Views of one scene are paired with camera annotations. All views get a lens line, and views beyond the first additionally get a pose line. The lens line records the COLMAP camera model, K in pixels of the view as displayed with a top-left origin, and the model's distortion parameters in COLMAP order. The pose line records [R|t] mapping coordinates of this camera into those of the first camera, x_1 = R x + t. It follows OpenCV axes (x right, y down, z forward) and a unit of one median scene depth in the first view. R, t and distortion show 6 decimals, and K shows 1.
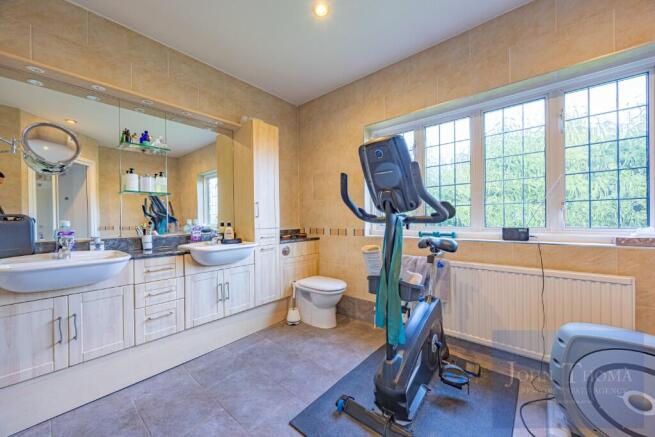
lens RADIAL K [[269.0, 0, 327.5], [0, 269.0, 218.5], [0, 0, 1]] dist [0.024948, 0.000009]
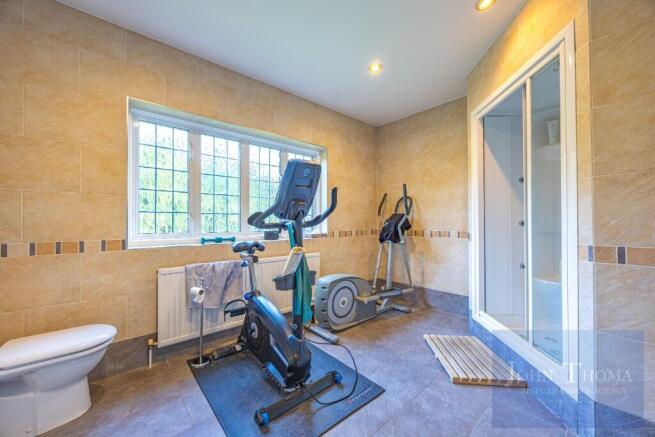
lens RADIAL K [[251.0, 0, 327.5], [0, 251.0, 218.5], [0, 0, 1]] dist [0.000526, -0.000062]
pose [[0.131344, 0.030209, 0.990876, -0.444013], [0.005564, 0.999497, -0.031209, 0.007529], [-0.991321, 0.009612, 0.131110, 0.377481]]
